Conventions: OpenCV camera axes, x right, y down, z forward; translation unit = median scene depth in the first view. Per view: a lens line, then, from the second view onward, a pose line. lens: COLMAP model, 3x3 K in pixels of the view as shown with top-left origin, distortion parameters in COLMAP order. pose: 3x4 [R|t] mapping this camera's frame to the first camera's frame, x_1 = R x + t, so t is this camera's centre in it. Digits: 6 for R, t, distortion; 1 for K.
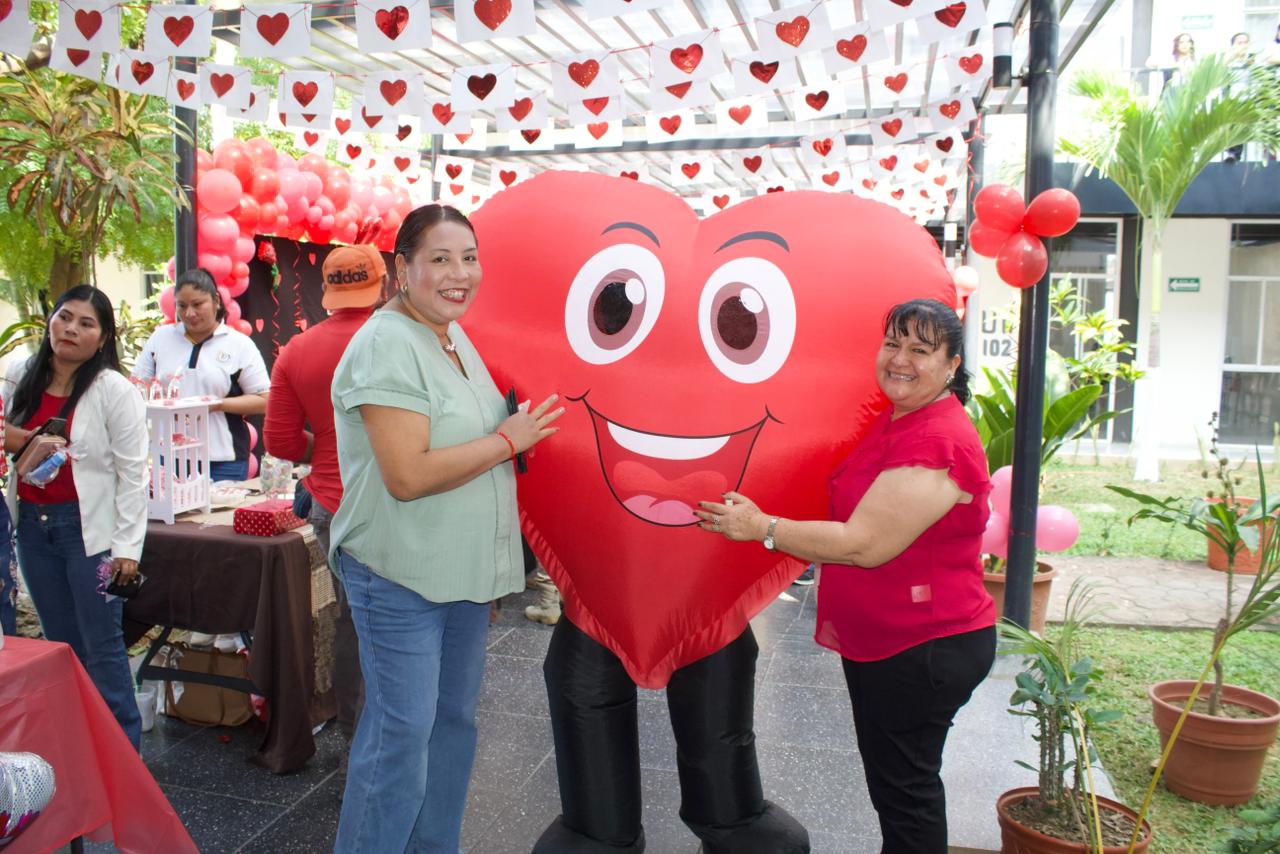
lens RADIAL K [[1057.7, 0, 634.2], [0, 1057.7, 423.7], [0, 0, 1]] dist [-0.164186, 0.140145]
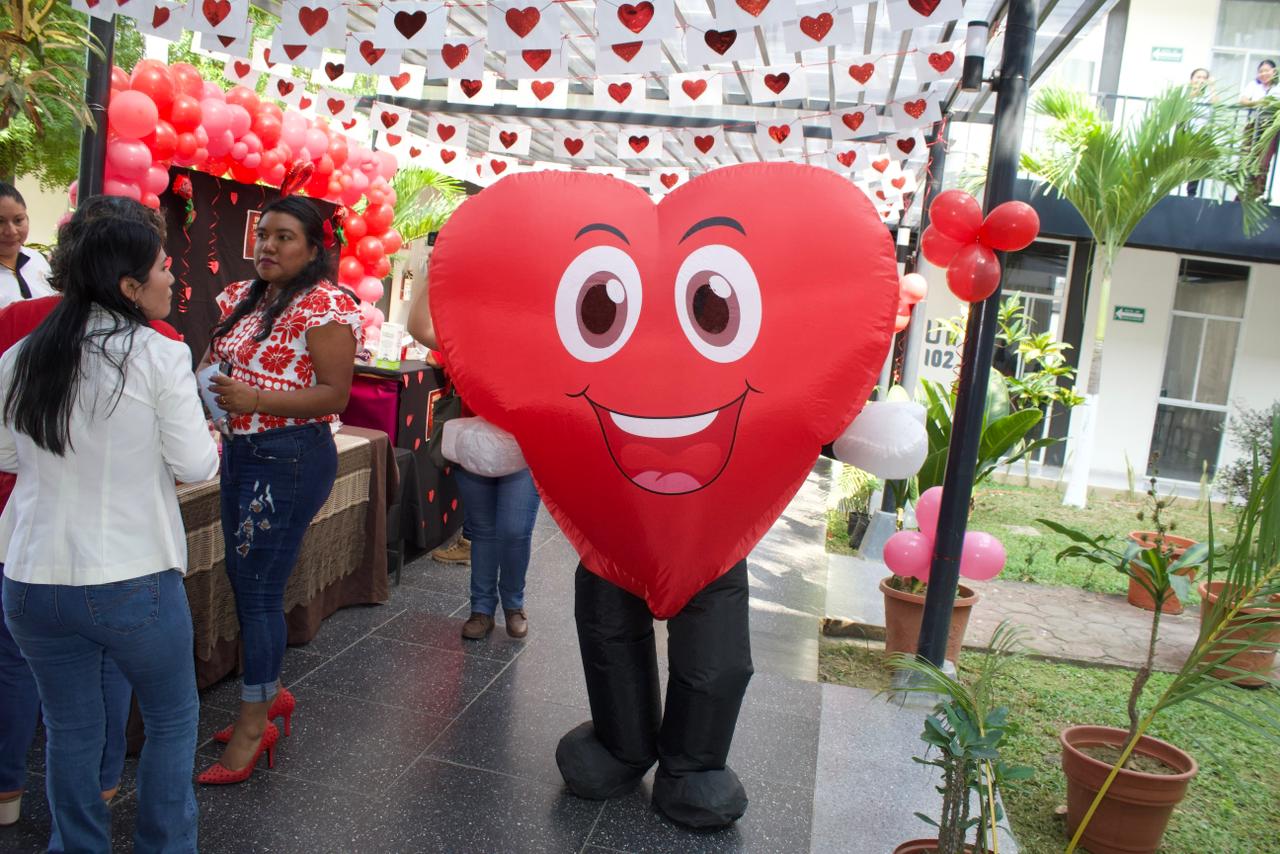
lens RADIAL K [[1058.5, 0, 634.3], [0, 1058.5, 415.7], [0, 0, 1]] dist [-0.169022, 0.142864]
pose [[0.994017, 0.092331, 0.058358, 0.016259], [-0.093121, 0.995594, 0.010960, -0.006665], [-0.057089, -0.016329, 0.998236, 0.047814]]
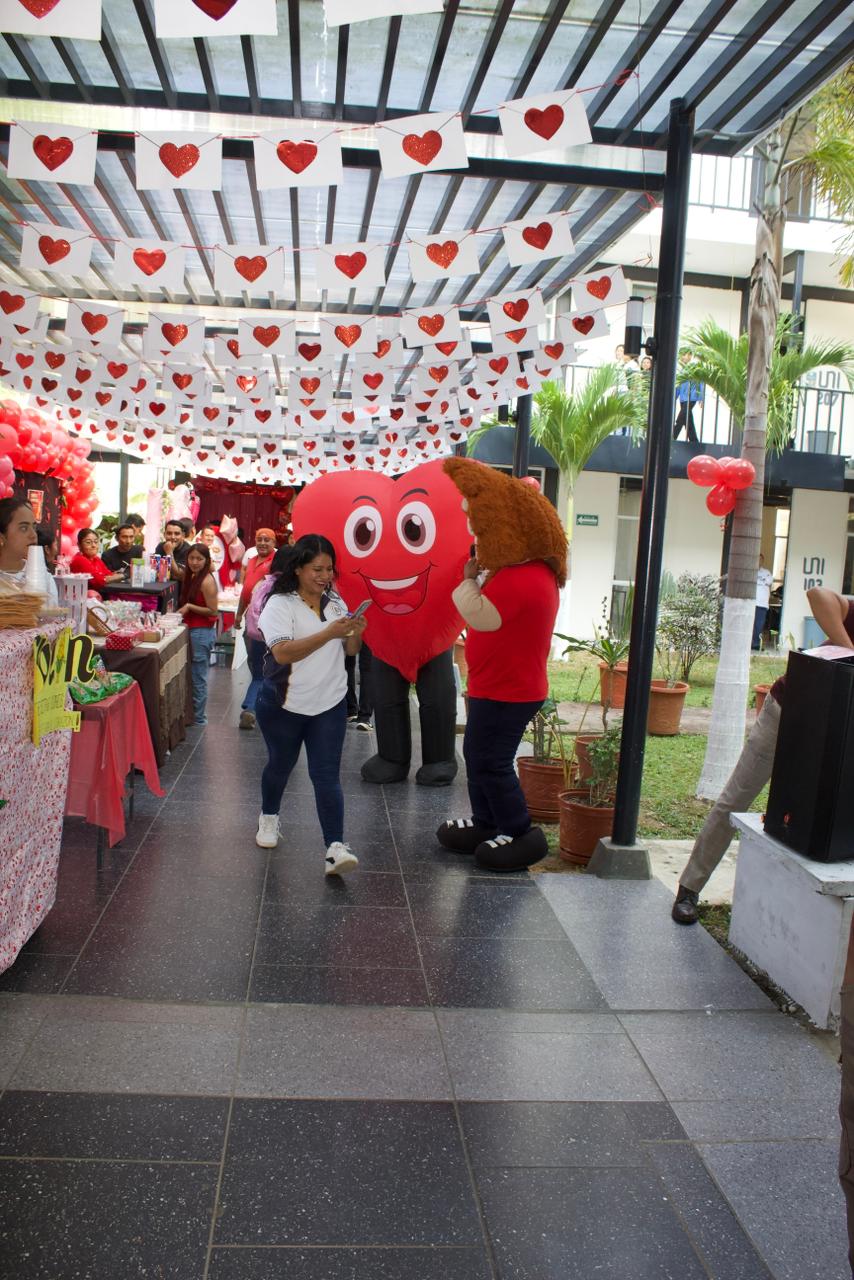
lens RADIAL K [[1057.7, 0, 427.0], [0, 1057.7, 640.0], [0, 0, 1]] dist [-0.164186, 0.140145]
pose [[0.939832, 0.009741, 0.341497, -0.294721], [-0.011227, 0.999934, 0.002376, 0.046930], [-0.341451, -0.006067, 0.939880, -0.525115]]
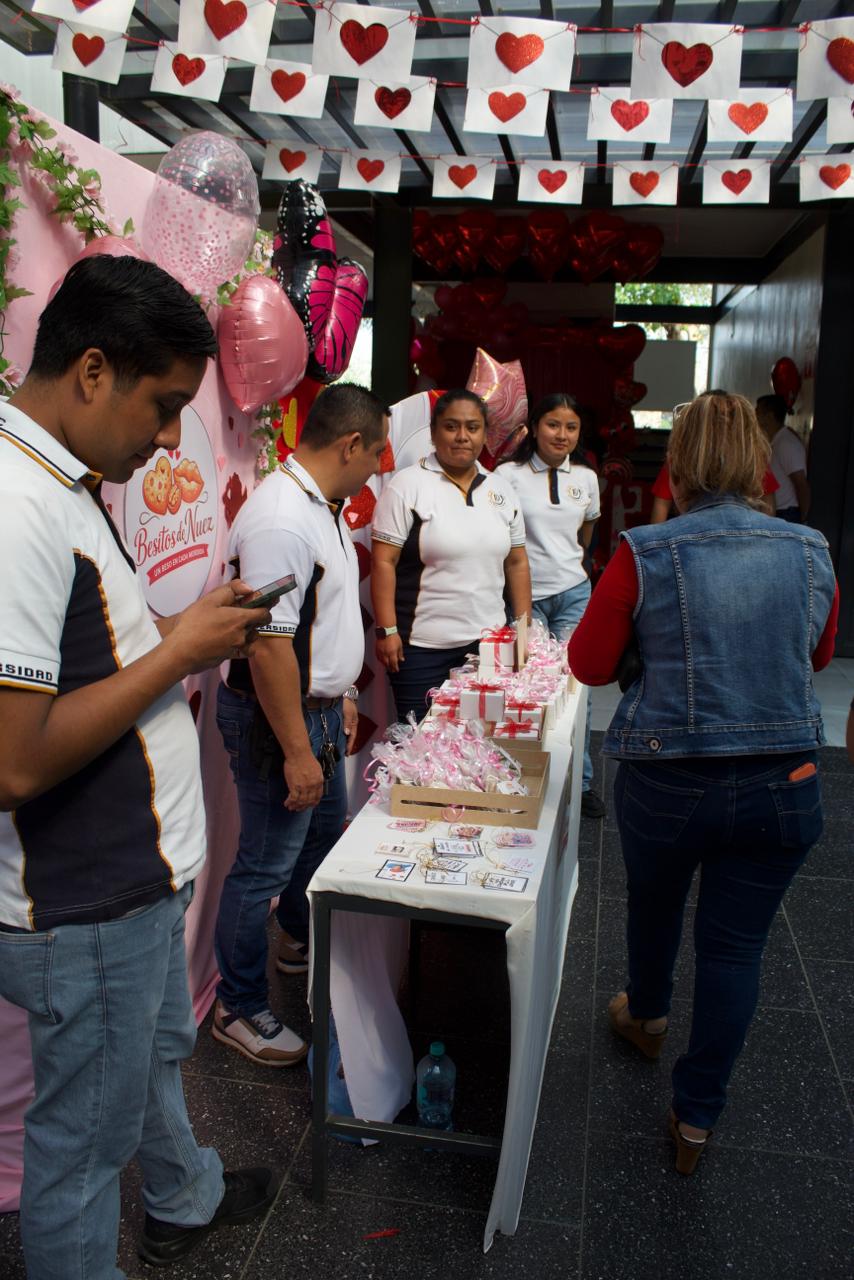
lens RADIAL K [[1057.7, 0, 427.0], [0, 1057.7, 640.0], [0, 0, 1]] dist [-0.164186, 0.140145]
pose [[0.997166, 0.002867, 0.075183, 0.016313], [-0.010255, 0.995127, 0.098069, -0.114466], [-0.074535, -0.098562, 0.992336, 1.284177]]
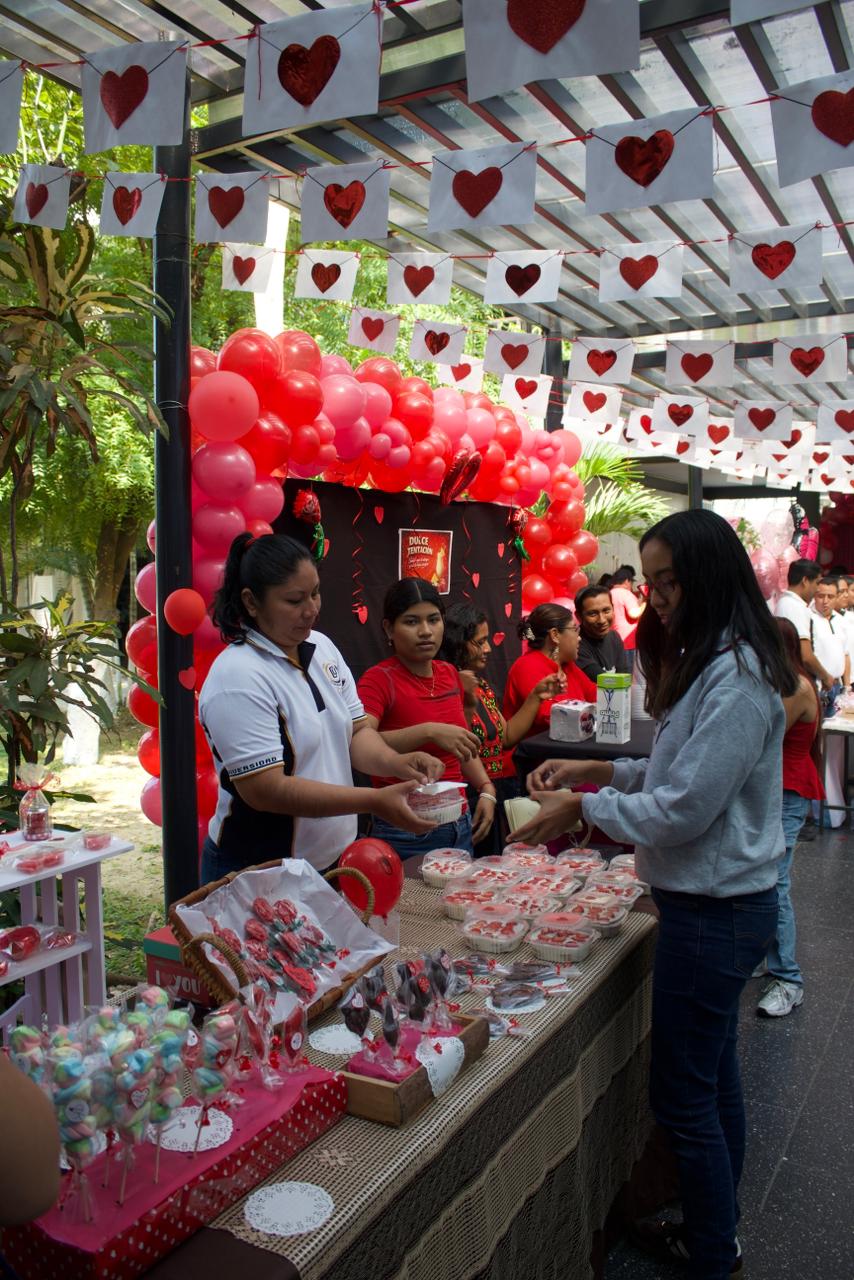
lens RADIAL K [[1057.7, 0, 427.0], [0, 1057.7, 640.0], [0, 0, 1]] dist [-0.164186, 0.140145]
pose [[0.962184, -0.003555, -0.272379, -0.103096], [-0.007068, 0.999252, -0.038008, -0.056540], [0.272310, 0.038496, 0.961439, 0.388519]]
